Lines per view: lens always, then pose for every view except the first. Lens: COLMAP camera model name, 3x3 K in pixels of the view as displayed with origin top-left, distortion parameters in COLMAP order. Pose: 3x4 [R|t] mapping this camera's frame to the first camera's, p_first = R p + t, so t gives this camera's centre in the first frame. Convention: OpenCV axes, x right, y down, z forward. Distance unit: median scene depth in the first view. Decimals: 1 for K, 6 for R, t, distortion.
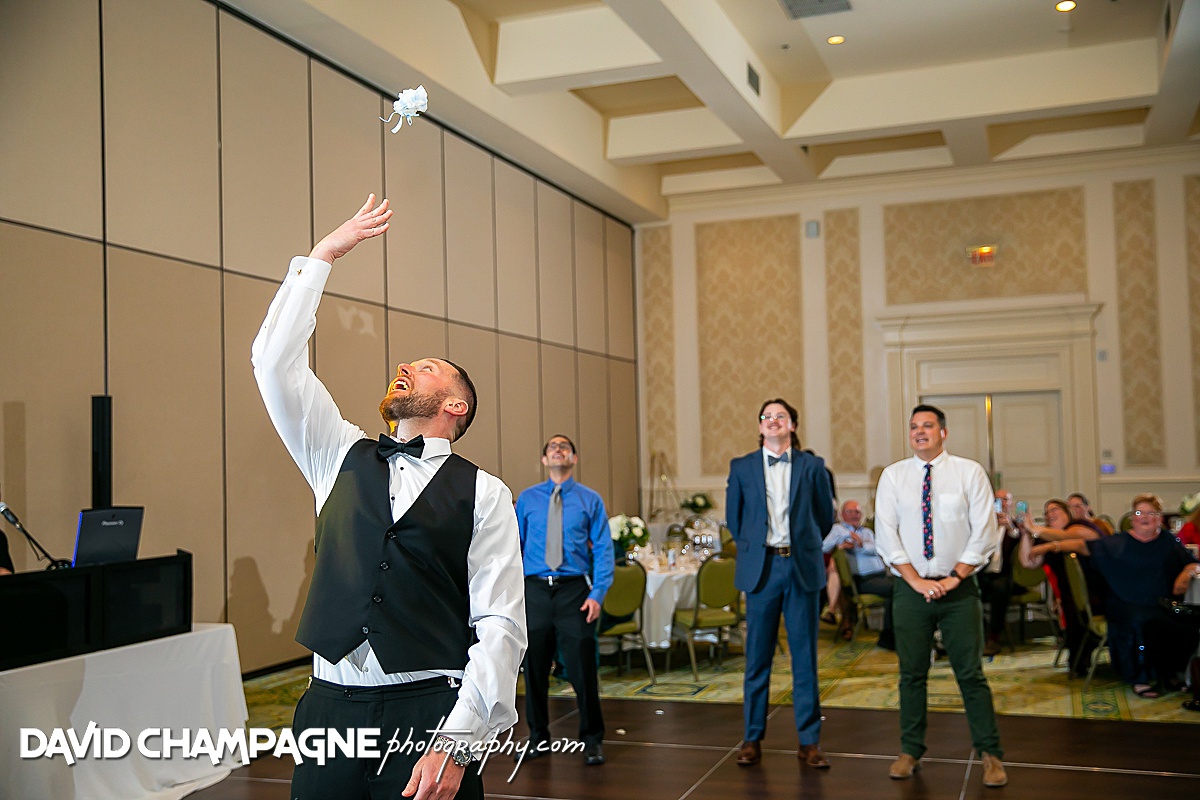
lens RADIAL K [[1369.8, 0, 592.9], [0, 1369.8, 400.5], [0, 0, 1]] dist [0.052916, 0.000000]
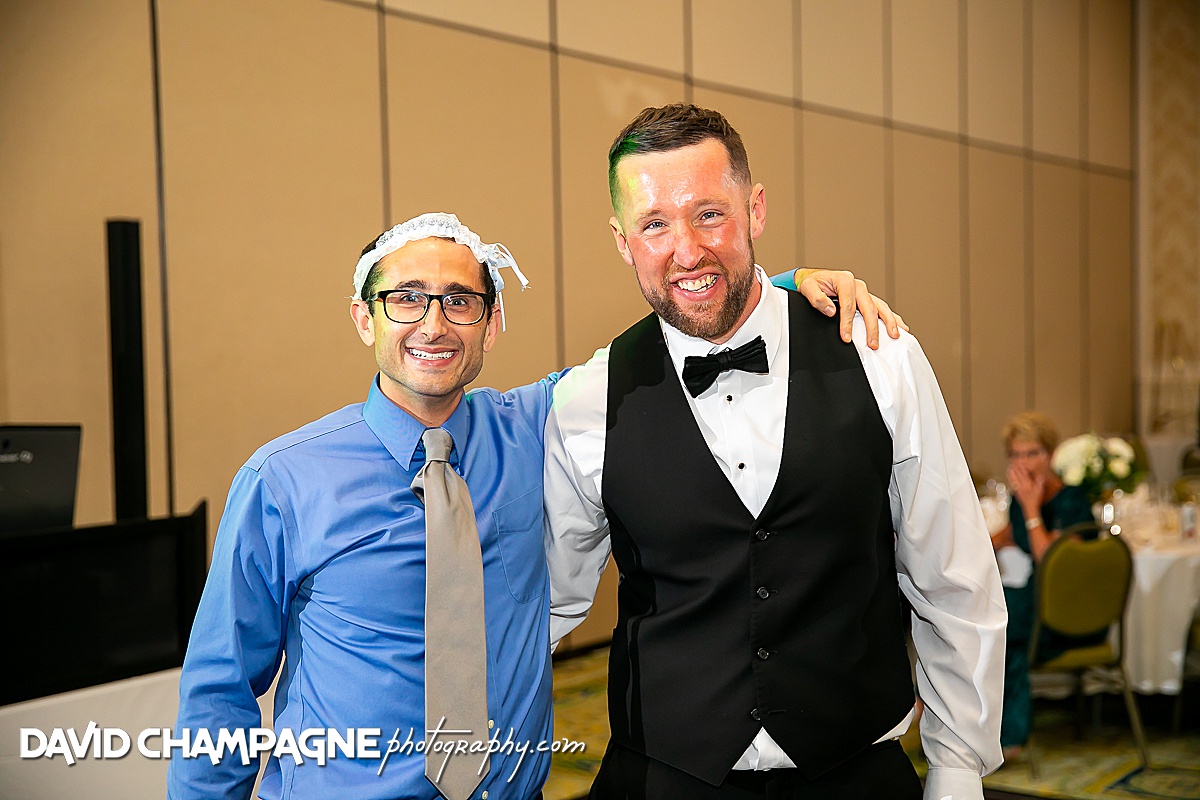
lens RADIAL K [[1587.8, 0, 605.7], [0, 1587.8, 401.9], [0, 0, 1]] dist [0.041164, 0.000000]
pose [[0.956336, 0.012297, -0.292011, 0.023374], [0.013063, 0.996318, 0.084738, 0.015746], [0.291978, -0.084852, 0.952654, 0.368960]]
